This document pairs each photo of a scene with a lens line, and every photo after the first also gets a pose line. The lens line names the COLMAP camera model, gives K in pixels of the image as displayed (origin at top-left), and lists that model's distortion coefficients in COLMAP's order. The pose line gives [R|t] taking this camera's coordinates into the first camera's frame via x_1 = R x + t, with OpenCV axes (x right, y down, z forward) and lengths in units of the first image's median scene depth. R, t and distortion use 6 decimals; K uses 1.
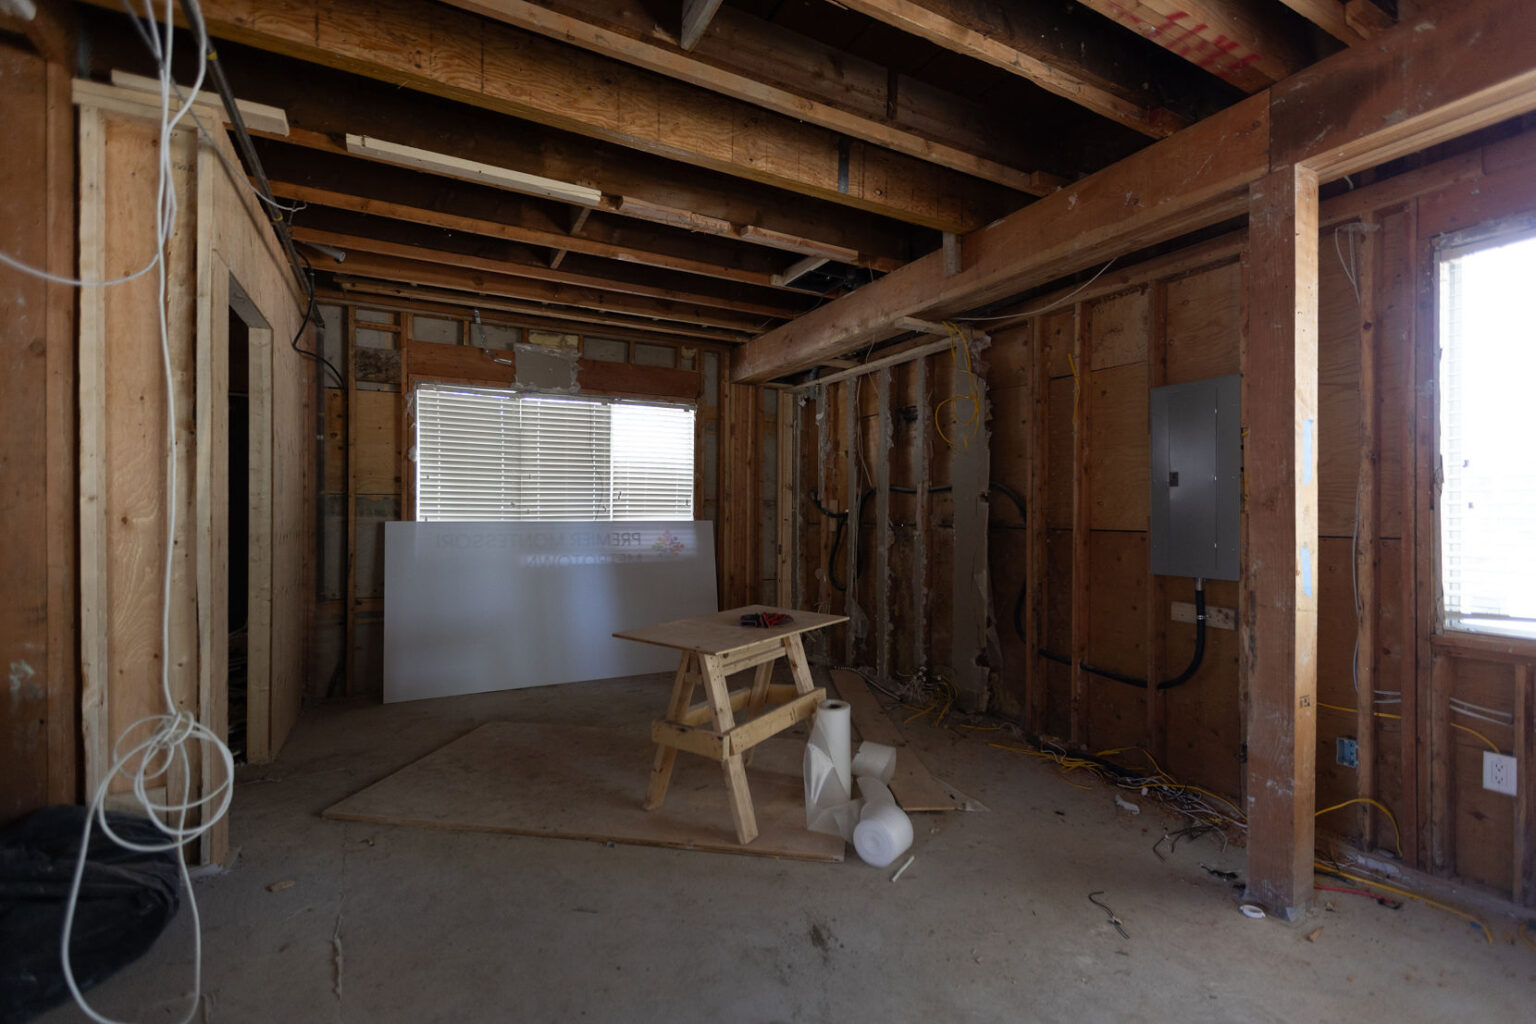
lens RADIAL K [[681.3, 0, 774.4], [0, 681.3, 514.3], [0, 0, 1]] dist [0.006489, -0.003296]
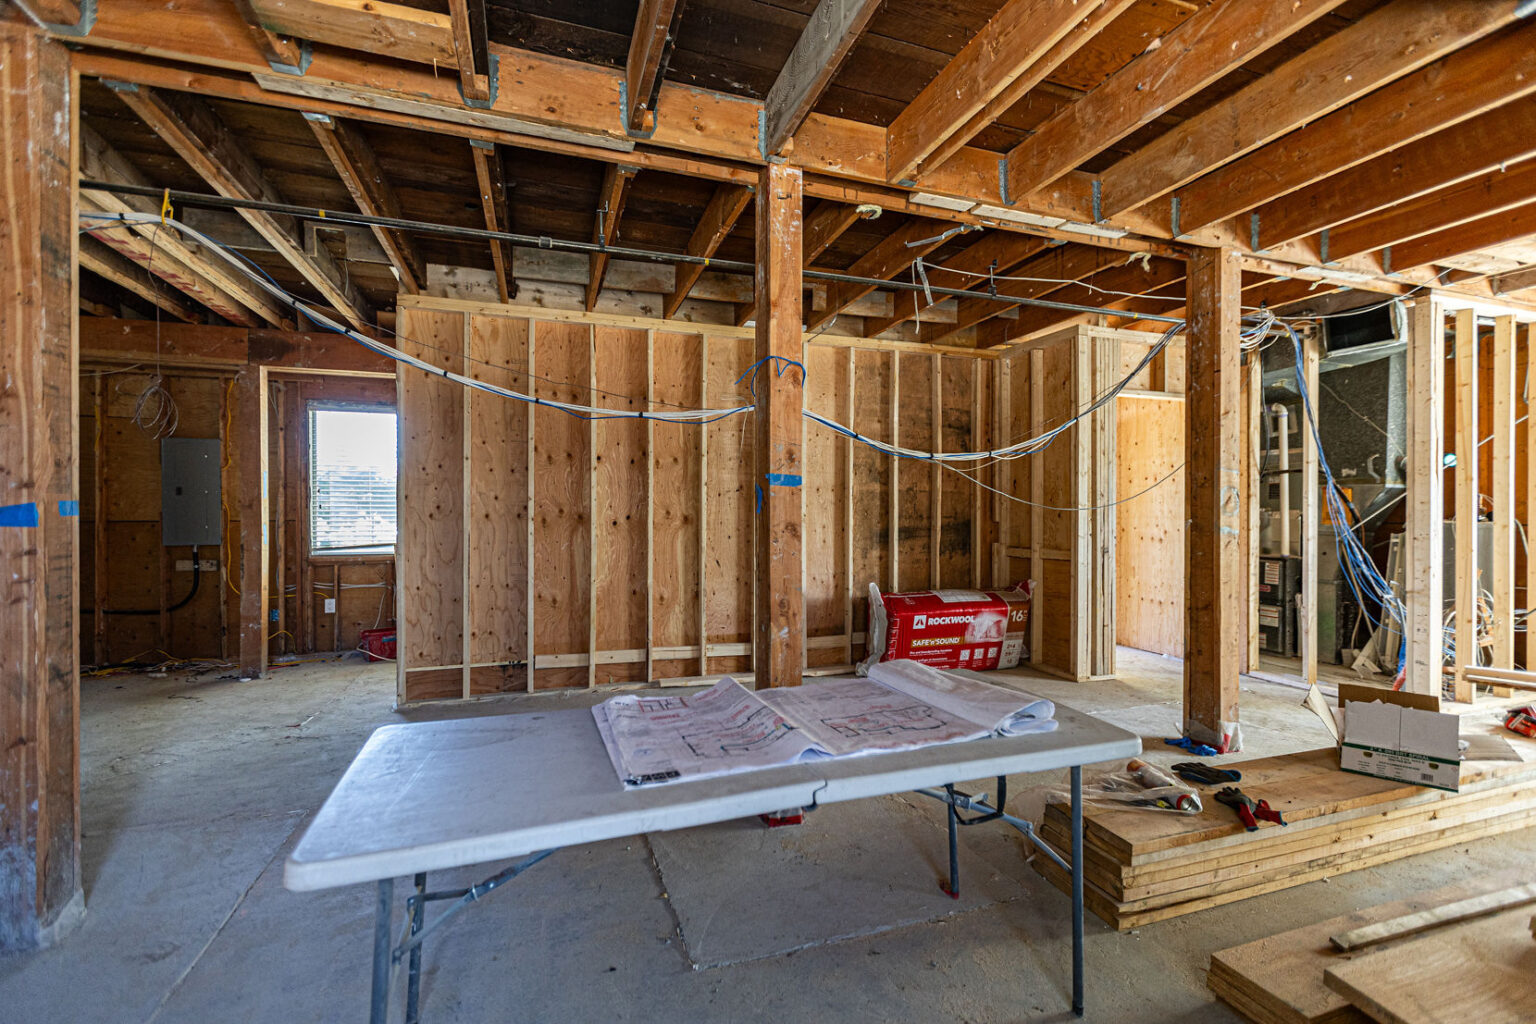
lens RADIAL K [[681.3, 0, 770.7], [0, 681.3, 510.7], [0, 0, 1]] dist [0.006489, -0.003296]
pose [[0.165521, -0.005982, 0.986188, -0.672599], [0.003603, 0.999979, 0.005461, -0.003130], [-0.986200, 0.002650, 0.165539, -0.598848]]
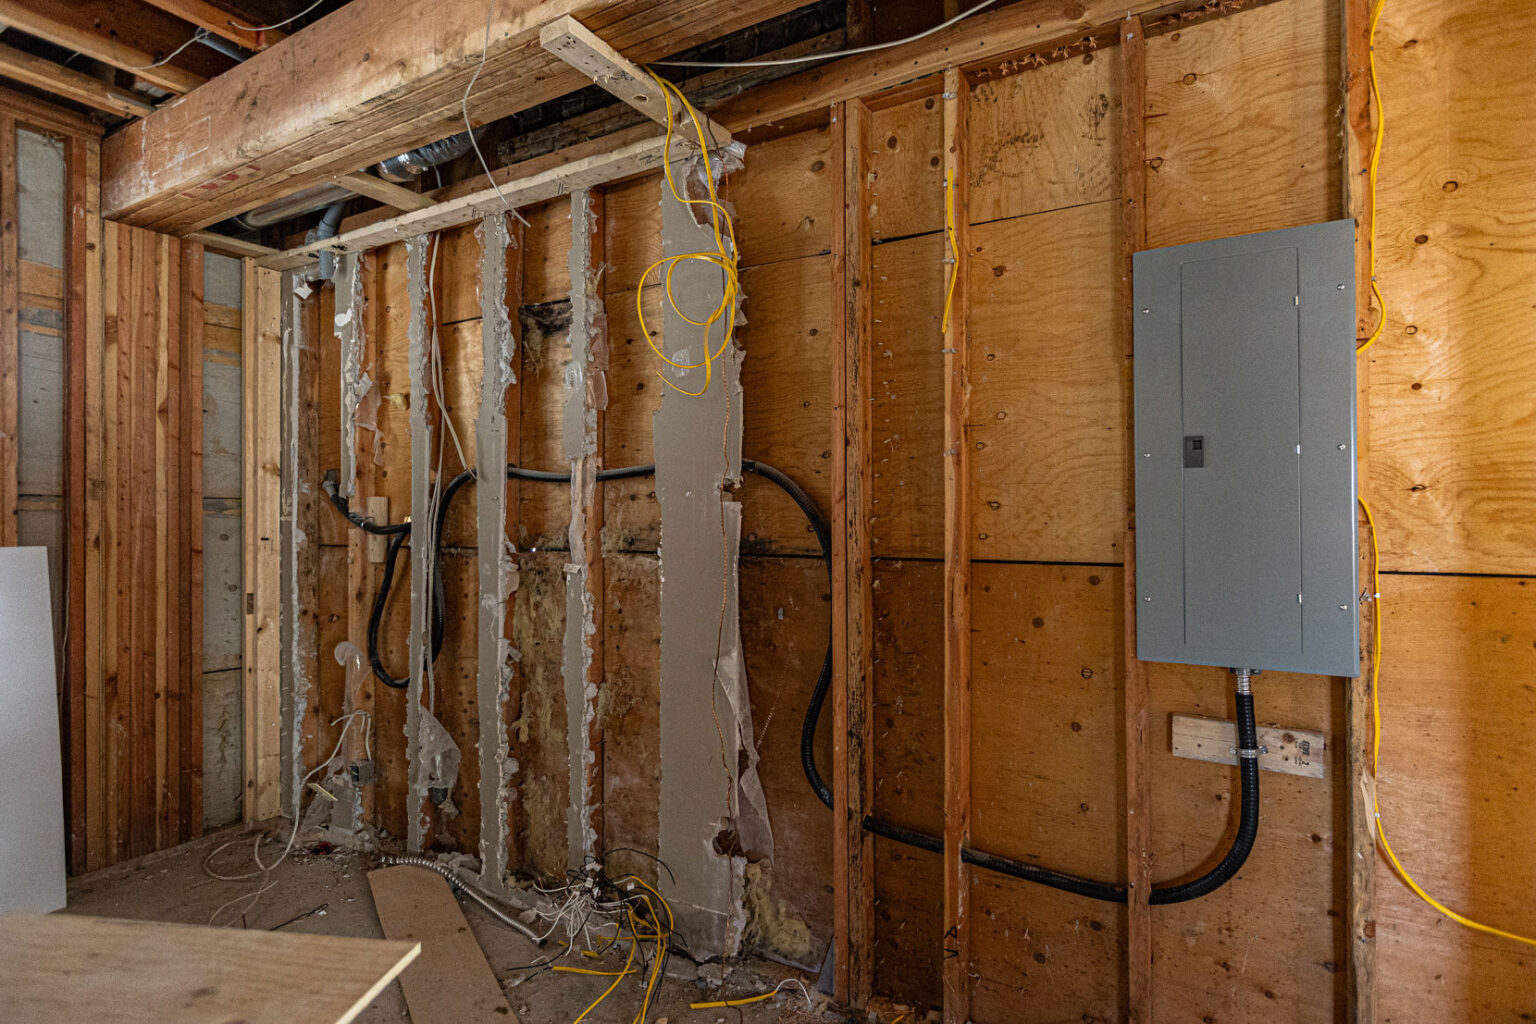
lens RADIAL K [[811.4, 0, 779.7], [0, 811.4, 511.2], [0, 0, 1]] dist [0.001119, -0.001074]
pose [[0.860401, -0.004967, 0.509594, 0.053512], [0.007998, 0.999961, -0.003757, -0.008729], [-0.509555, 0.007308, 0.860407, 0.496493]]
